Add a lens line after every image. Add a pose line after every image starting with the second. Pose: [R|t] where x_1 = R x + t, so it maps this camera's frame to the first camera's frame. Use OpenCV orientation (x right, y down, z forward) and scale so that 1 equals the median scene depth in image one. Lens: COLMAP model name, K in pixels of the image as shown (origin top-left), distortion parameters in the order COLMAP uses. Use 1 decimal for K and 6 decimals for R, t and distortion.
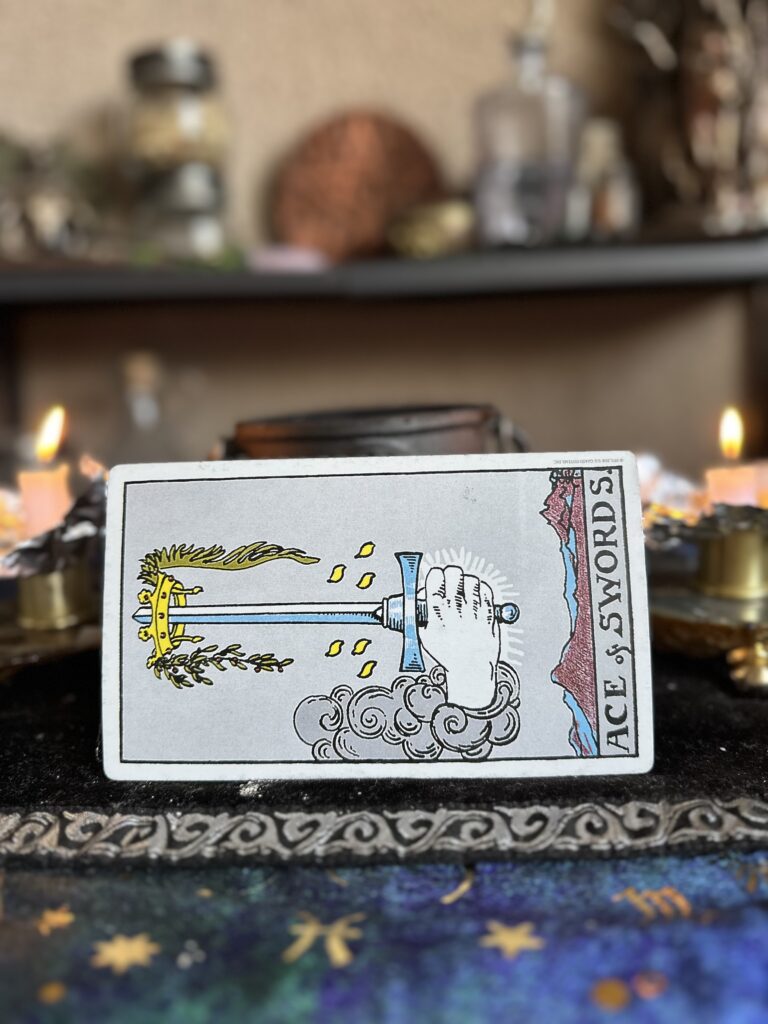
lens RADIAL K [[726.5, 0, 390.1], [0, 726.5, 522.6], [0, 0, 1]] dist [0.001769, -0.023021]
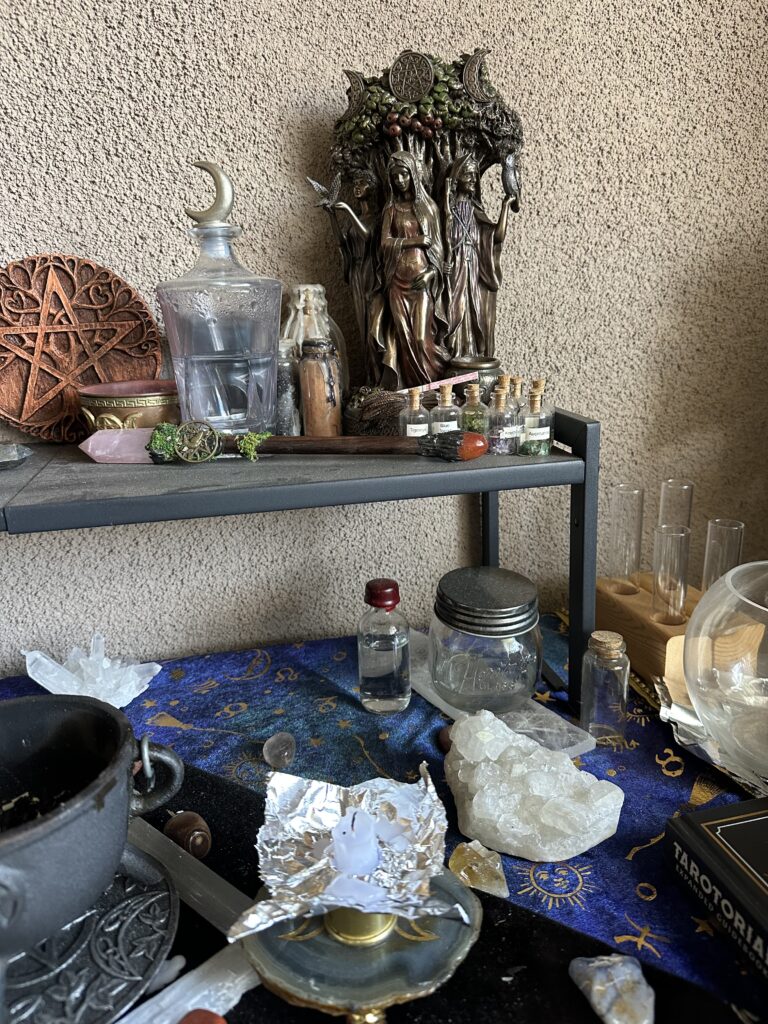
lens RADIAL K [[726.5, 0, 382.3], [0, 726.5, 507.6], [0, 0, 1]] dist [0.001769, -0.023021]
pose [[0.974856, -0.046984, 0.217826, 0.354763], [0.034624, 0.997585, 0.060216, -0.678588], [-0.220129, -0.051160, 0.974128, 0.004621]]
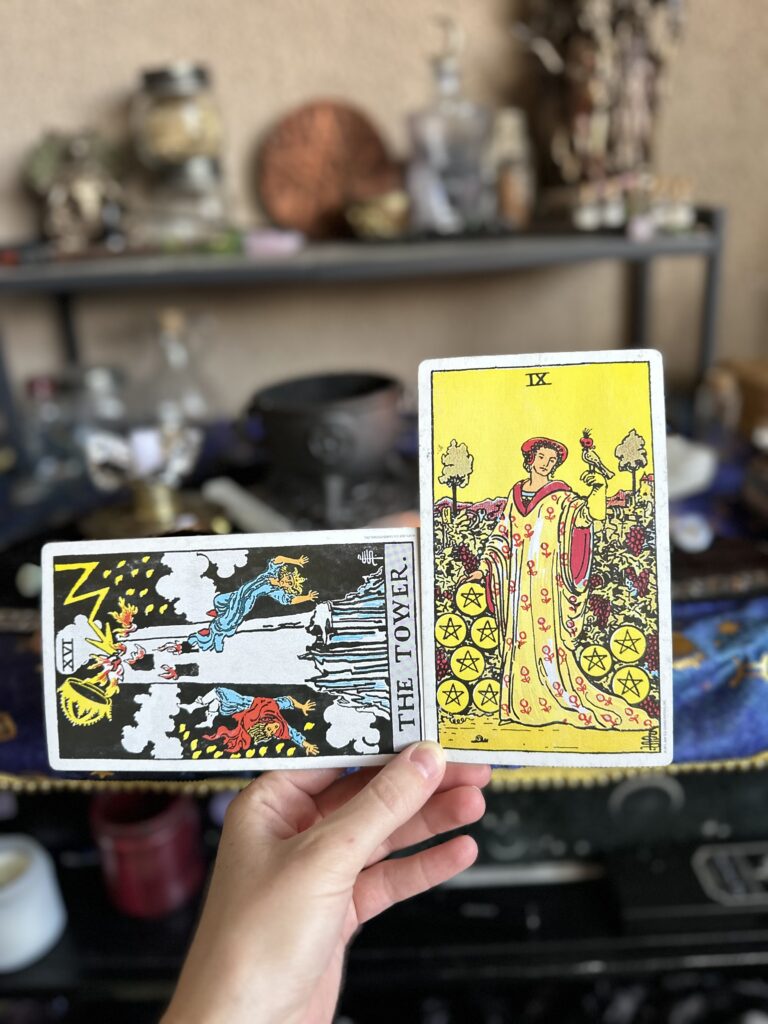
lens RADIAL K [[726.5, 0, 382.0], [0, 726.5, 512.3], [0, 0, 1]] dist [0.001769, -0.023021]
pose [[0.999795, -0.020216, 0.000910, 0.107533], [0.019603, 0.978683, 0.204440, -0.272404], [-0.005024, -0.204380, 0.978879, -0.916301]]
